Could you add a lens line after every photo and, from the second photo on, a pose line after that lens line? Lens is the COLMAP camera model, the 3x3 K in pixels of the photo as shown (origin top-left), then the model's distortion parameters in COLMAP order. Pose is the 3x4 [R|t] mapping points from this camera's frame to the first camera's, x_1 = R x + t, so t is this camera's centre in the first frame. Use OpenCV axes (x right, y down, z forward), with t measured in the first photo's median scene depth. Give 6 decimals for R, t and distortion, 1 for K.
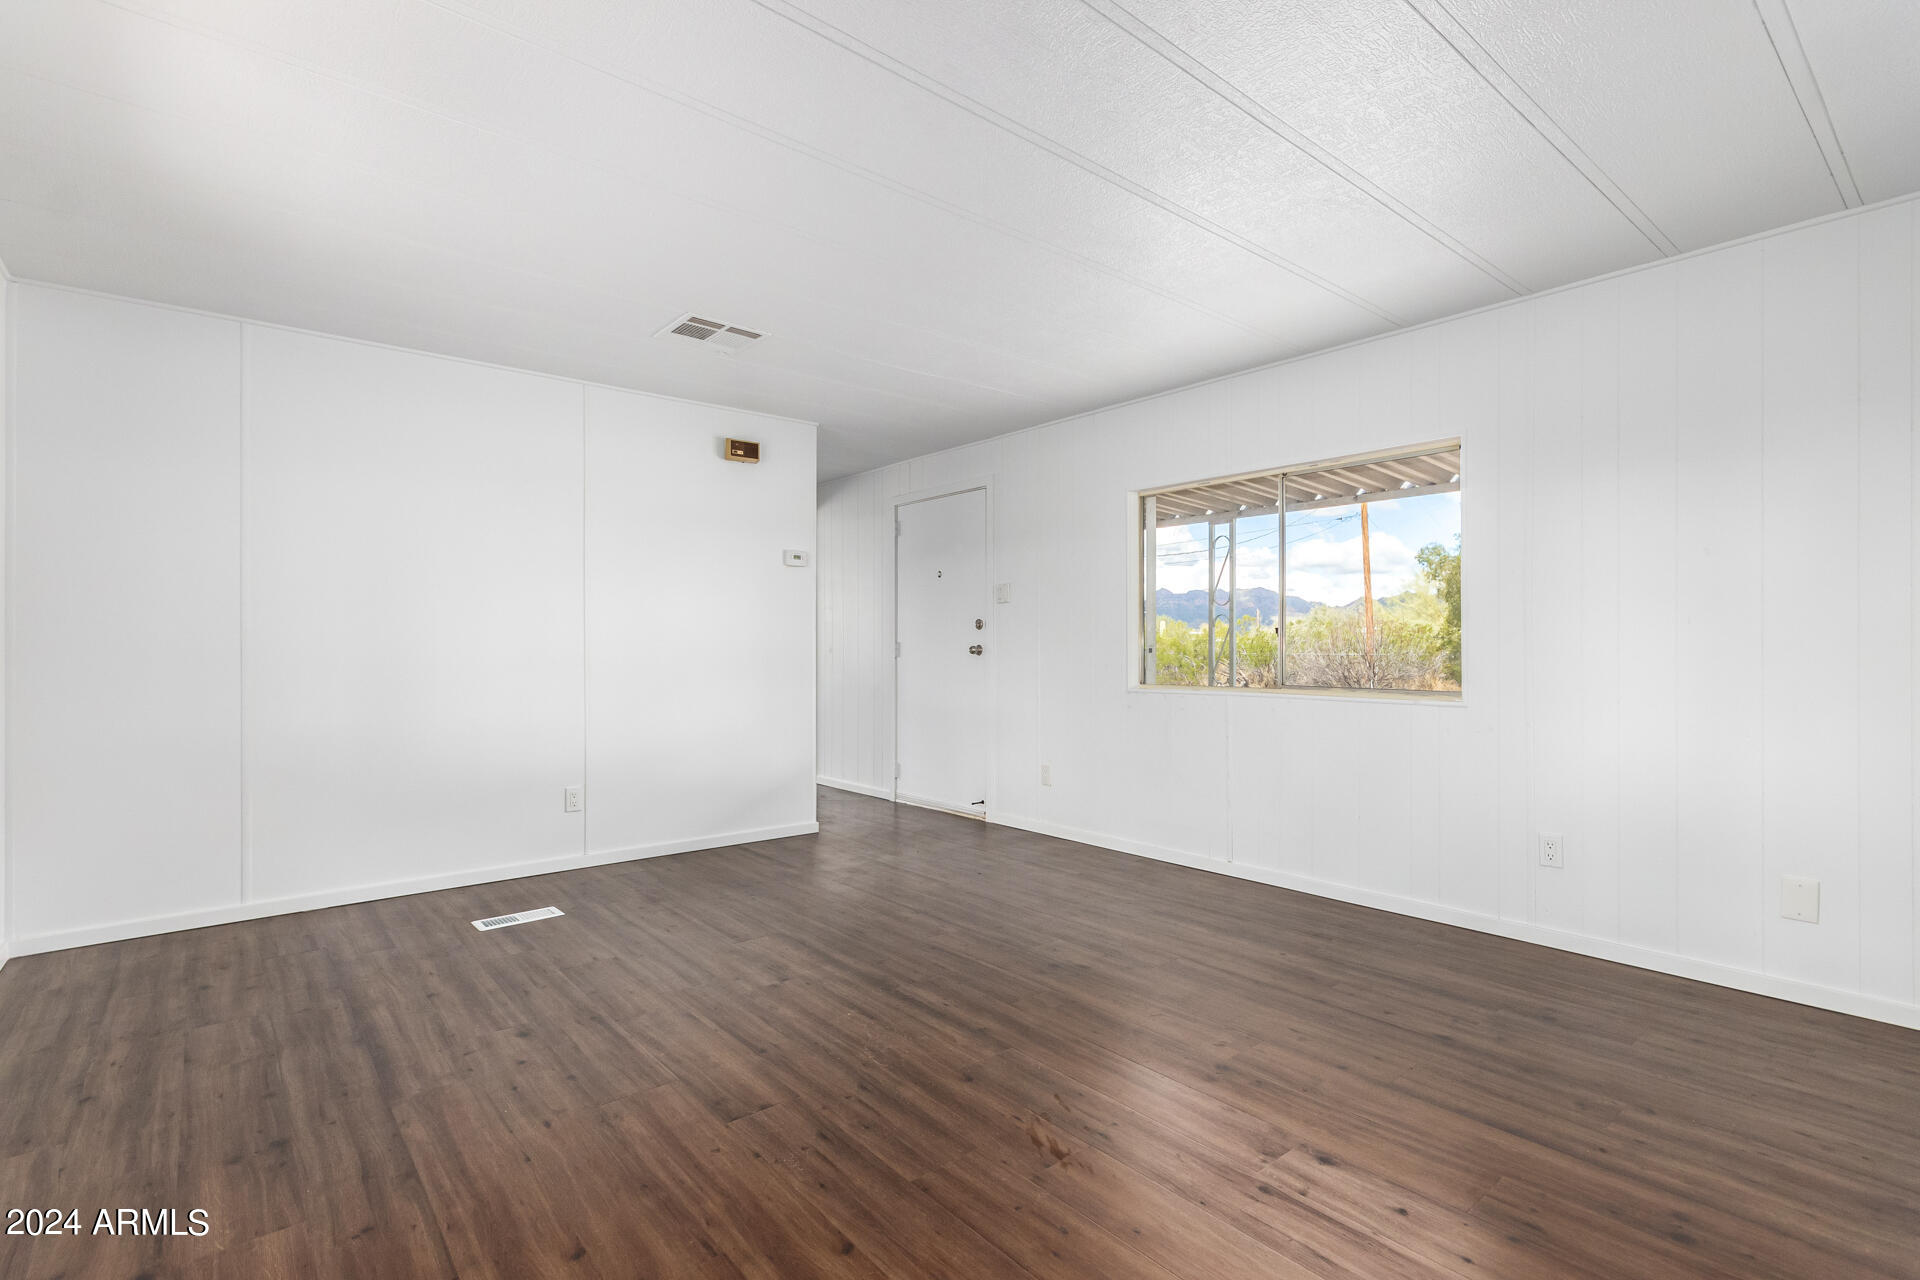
lens RADIAL K [[894.8, 0, 975.5], [0, 894.8, 641.4], [0, 0, 1]] dist [0.002380, 0.002920]
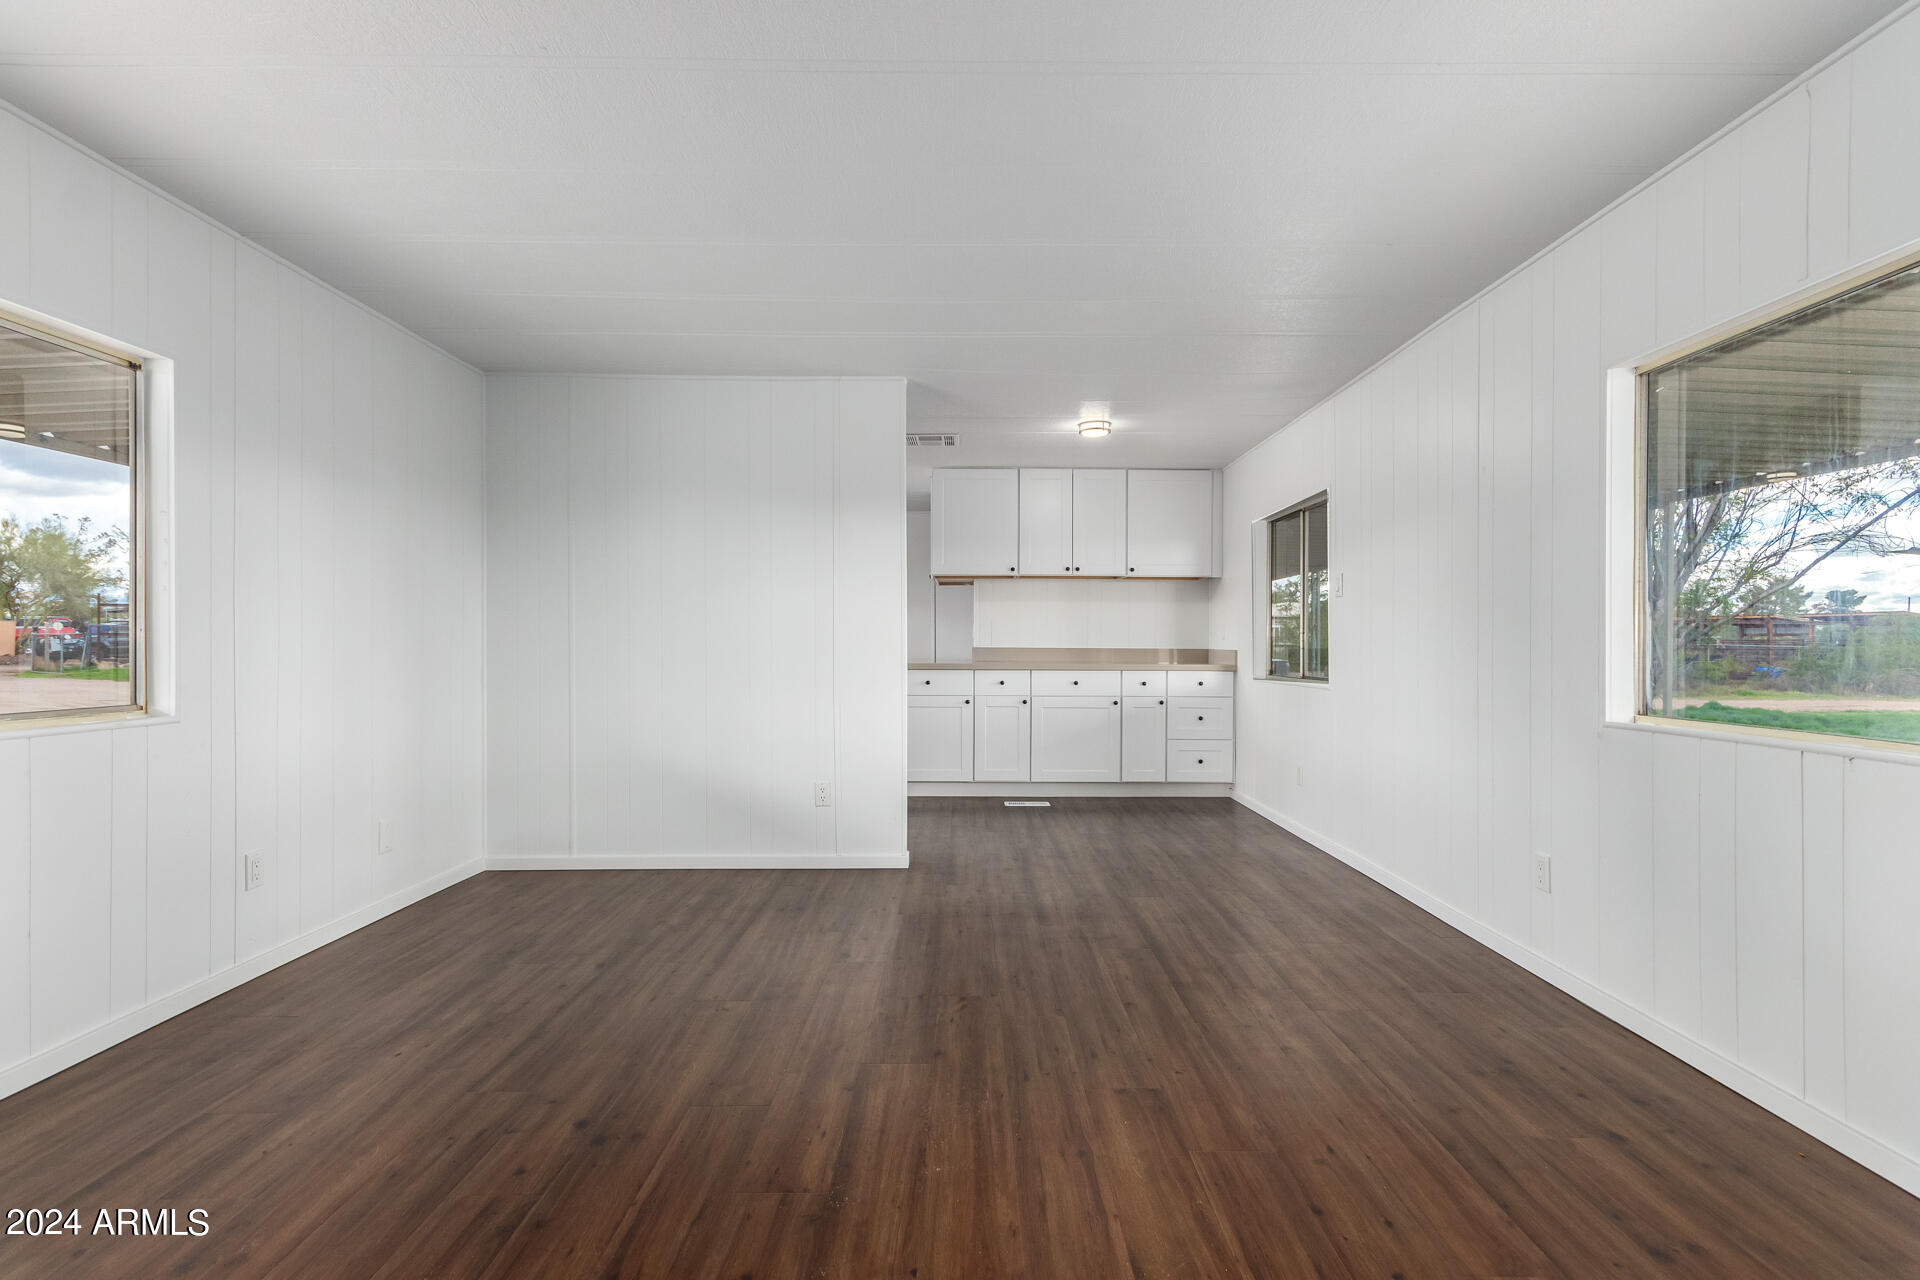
lens RADIAL K [[894.8, 0, 971.1], [0, 894.8, 654.4], [0, 0, 1]] dist [0.002380, 0.002920]
pose [[-0.765929, -0.008860, 0.642864, -0.585899], [-0.006402, 0.999961, 0.006154, 0.006179], [-0.642893, 0.000598, -0.765956, 1.461372]]
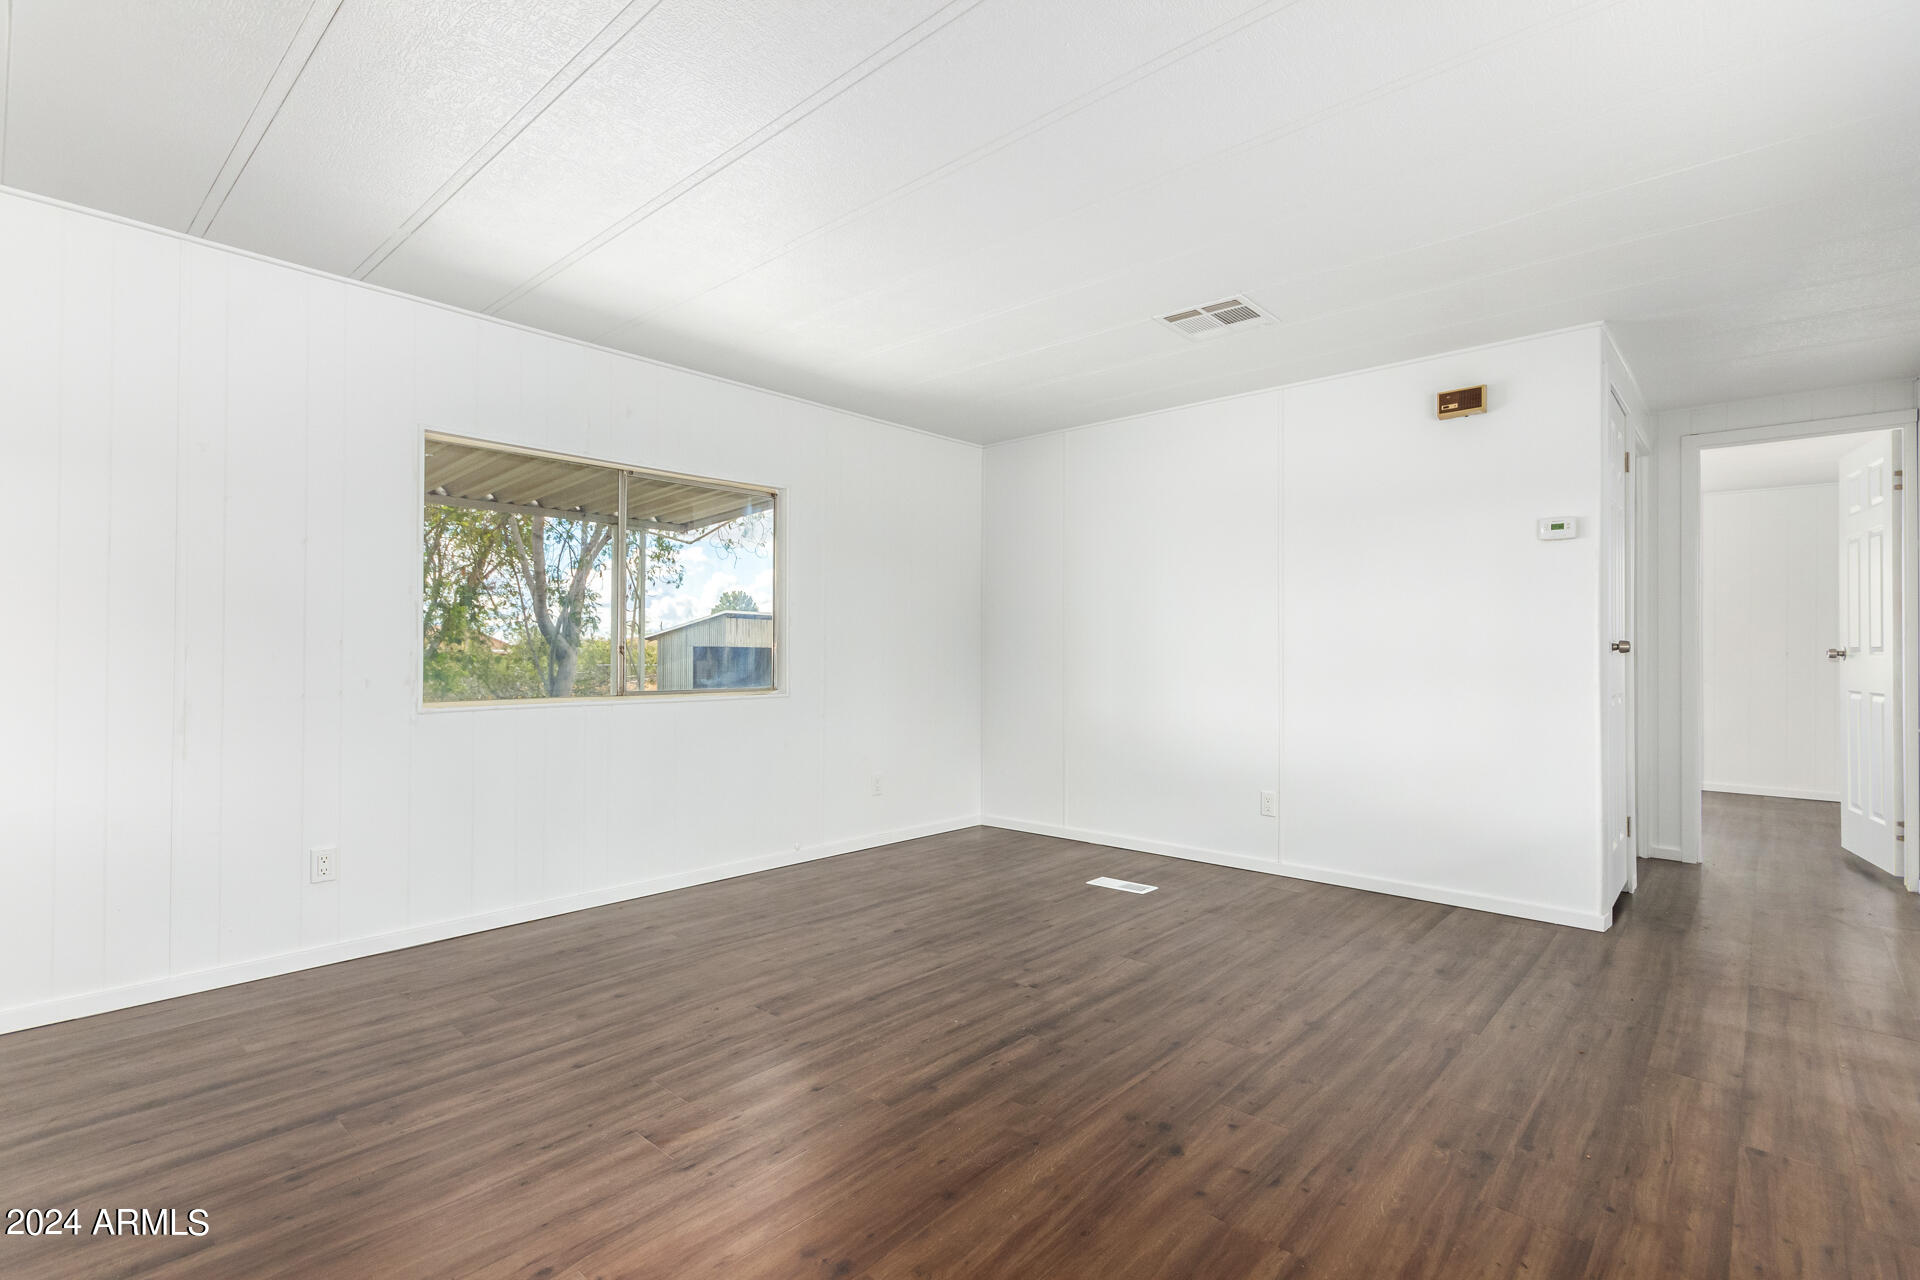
lens RADIAL K [[894.8, 0, 965.4], [0, 894.8, 644.5], [0, 0, 1]] dist [0.002380, 0.002920]
pose [[0.133048, -0.007526, -0.991081, 0.817597], [0.003283, 0.999969, -0.007153, 0.003458], [0.991104, -0.002302, 0.133069, 0.842670]]
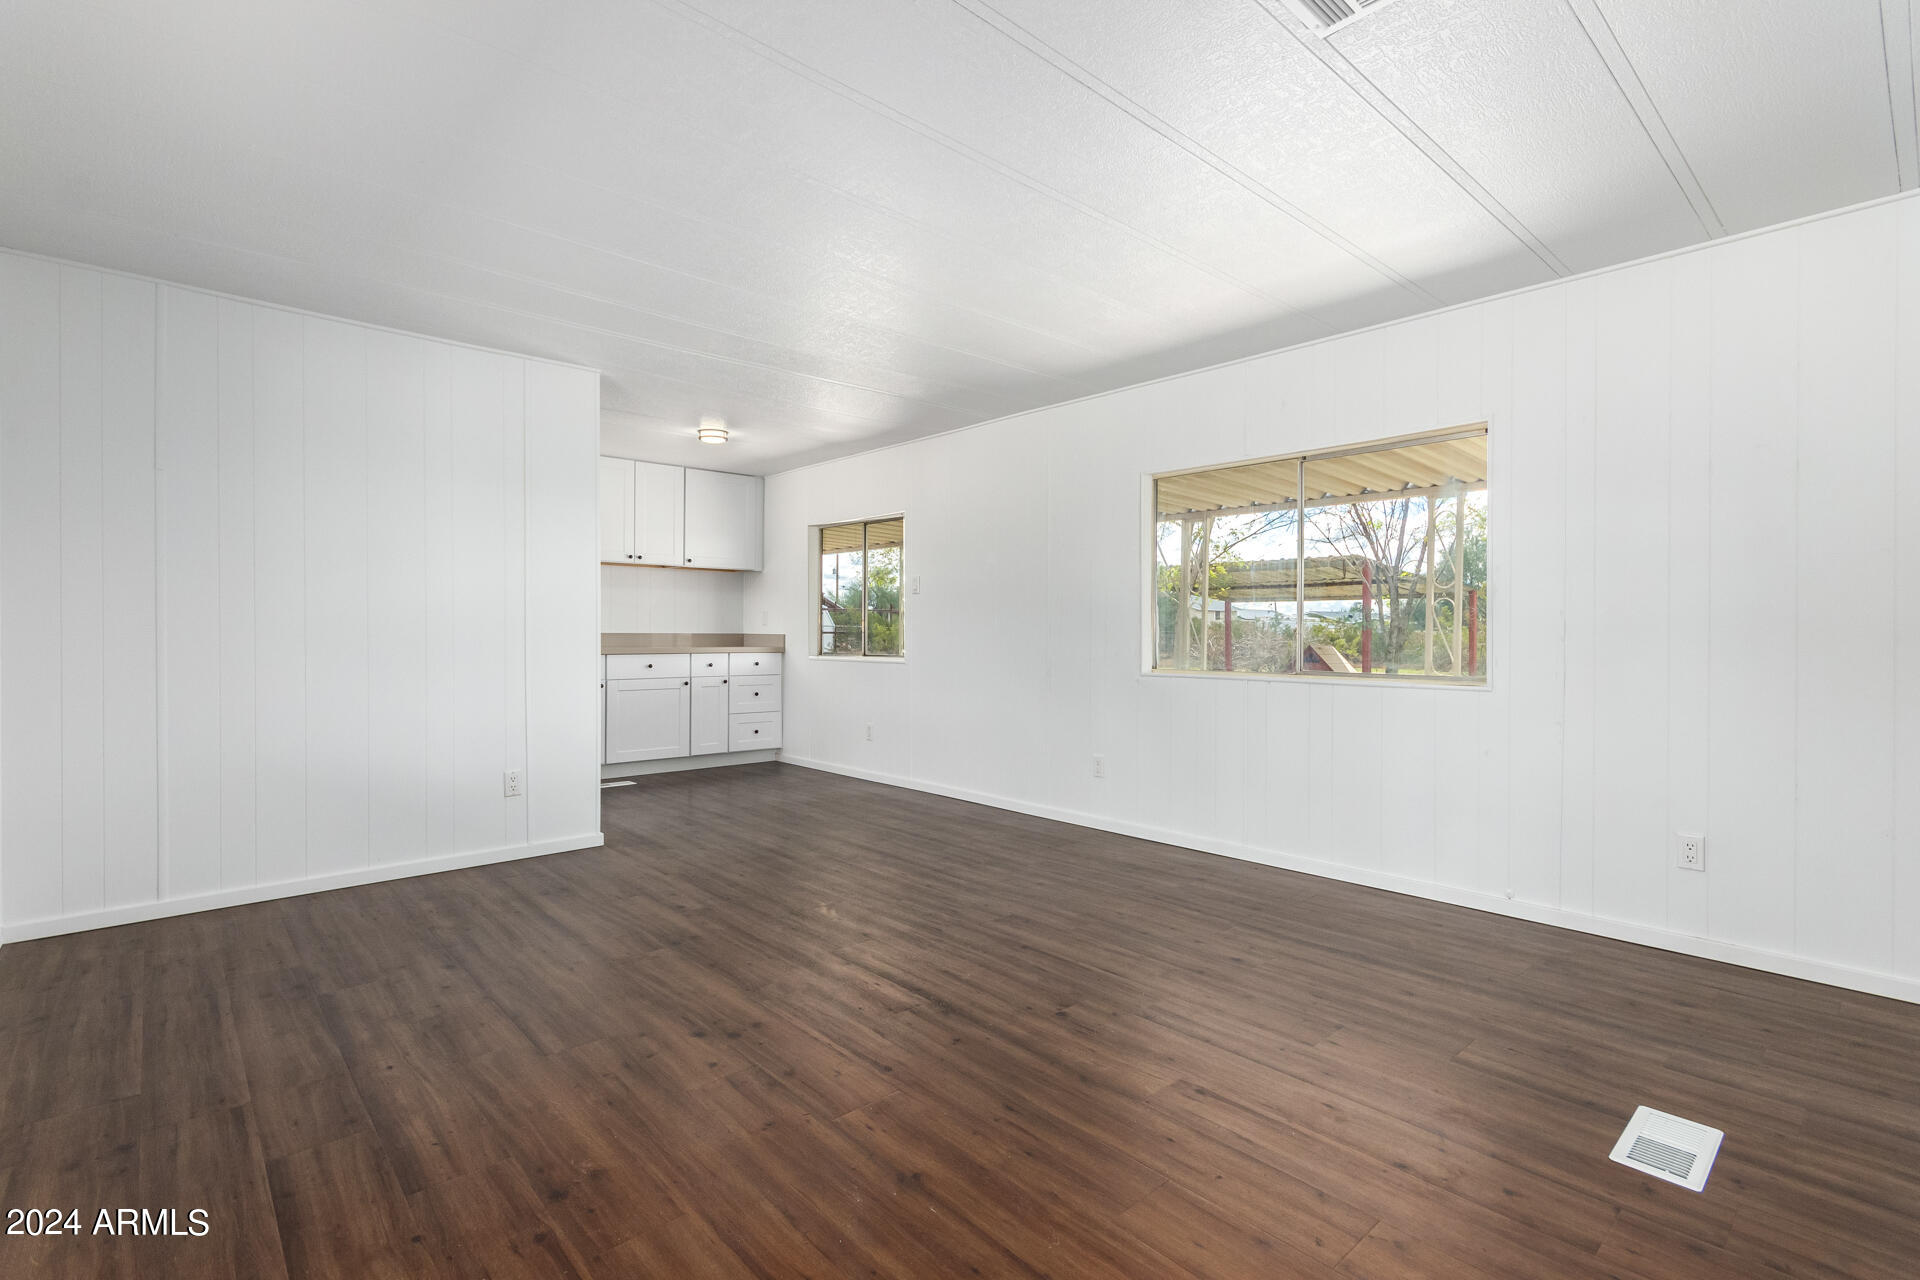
lens RADIAL K [[894.8, 0, 979.4], [0, 894.8, 648.0], [0, 0, 1]] dist [0.002380, 0.002920]
pose [[-0.999132, -0.001630, -0.041628, -0.104713], [-0.002138, 0.999924, 0.012155, 0.011598], [0.041605, 0.012234, -0.999059, 1.982586]]
